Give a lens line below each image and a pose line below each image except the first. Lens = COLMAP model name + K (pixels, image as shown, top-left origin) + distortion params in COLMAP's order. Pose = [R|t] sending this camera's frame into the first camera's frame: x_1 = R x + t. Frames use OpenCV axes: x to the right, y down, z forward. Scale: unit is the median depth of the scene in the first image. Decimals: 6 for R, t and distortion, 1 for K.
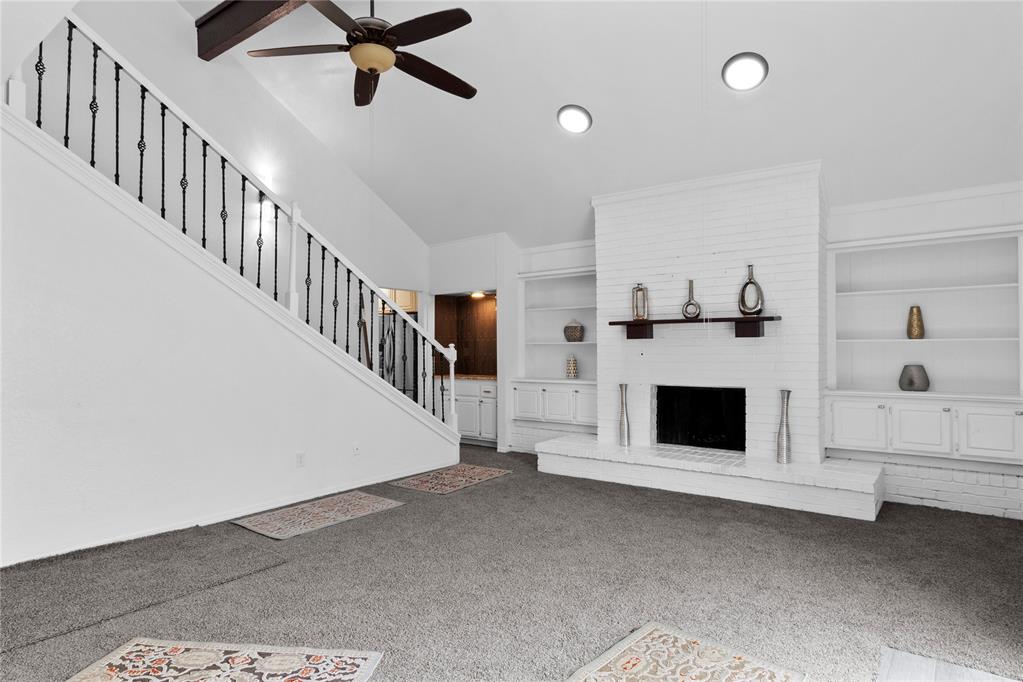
lens RADIAL K [[584.4, 0, 505.3], [0, 584.4, 341.0], [0, 0, 1]] dist [0.005424, 0.001279]
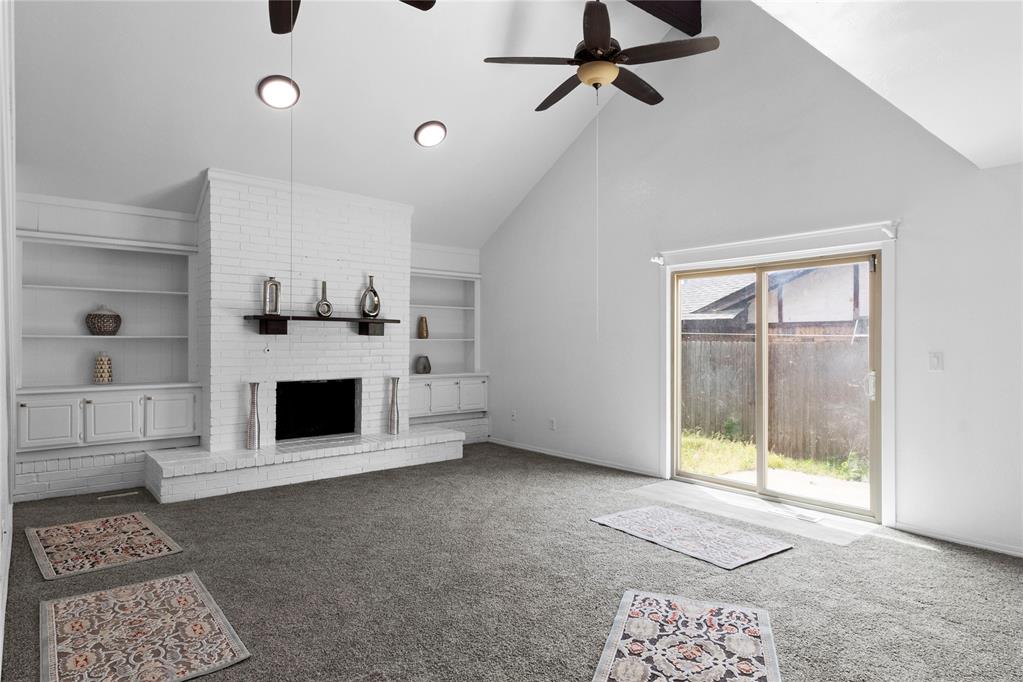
lens RADIAL K [[584.4, 0, 505.3], [0, 584.4, 338.7], [0, 0, 1]] dist [0.005424, 0.001279]
pose [[0.226380, 0.012053, 0.973964, -0.655172], [-0.015865, 0.999836, -0.008686, 0.005951], [-0.973910, -0.013486, 0.226535, 0.431219]]
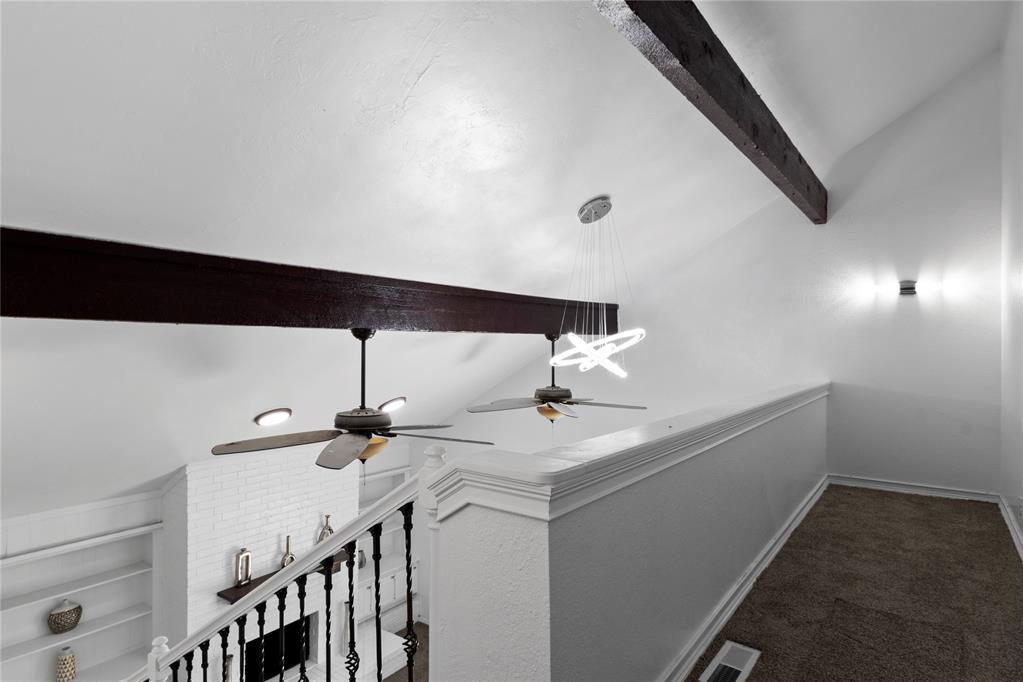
lens RADIAL K [[584.4, 0, 507.0], [0, 584.4, 343.7], [0, 0, 1]] dist [0.005424, 0.001279]
pose [[-0.024983, 0.005594, 0.999672, -0.859287], [-0.021290, 0.999755, -0.006127, -0.490637], [-0.999461, -0.021436, -0.024858, 0.605677]]
